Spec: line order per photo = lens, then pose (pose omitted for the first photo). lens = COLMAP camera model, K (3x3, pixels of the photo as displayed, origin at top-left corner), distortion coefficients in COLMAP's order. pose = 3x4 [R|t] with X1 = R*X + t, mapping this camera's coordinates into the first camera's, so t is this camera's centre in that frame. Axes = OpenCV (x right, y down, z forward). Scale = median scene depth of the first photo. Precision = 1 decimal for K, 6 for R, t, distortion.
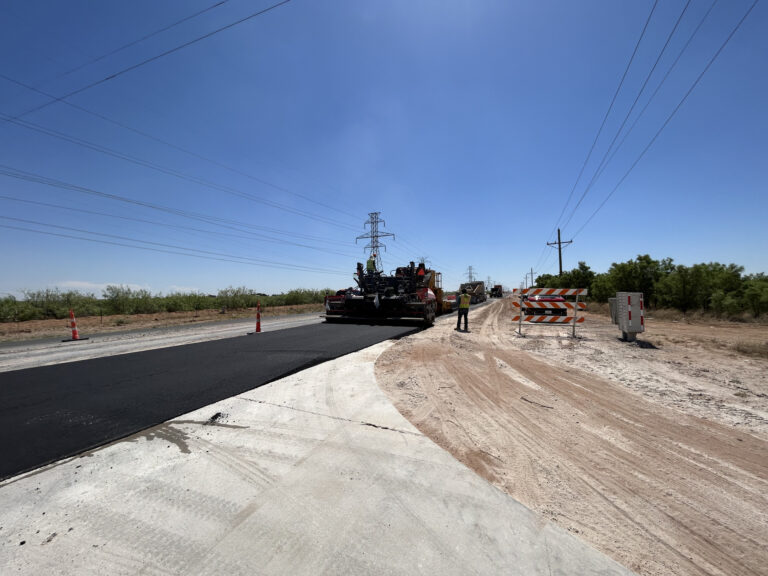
lens RADIAL K [[310.7, 0, 382.8], [0, 310.7, 294.7], [0, 0, 1]] dist [-0.001738, -0.000090]
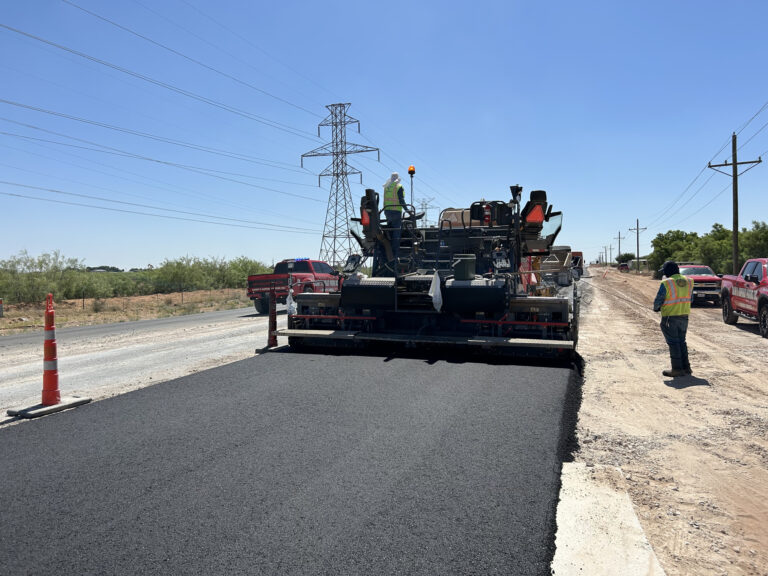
lens RADIAL K [[578.5, 0, 384.8], [0, 578.5, 285.3], [0, 0, 1]] dist [0.091493, -0.000038]
pose [[0.996988, -0.000229, 0.077554, -0.049975], [-0.001813, 0.999654, 0.026255, -0.001949], [-0.077533, -0.026316, 0.996642, 0.127405]]
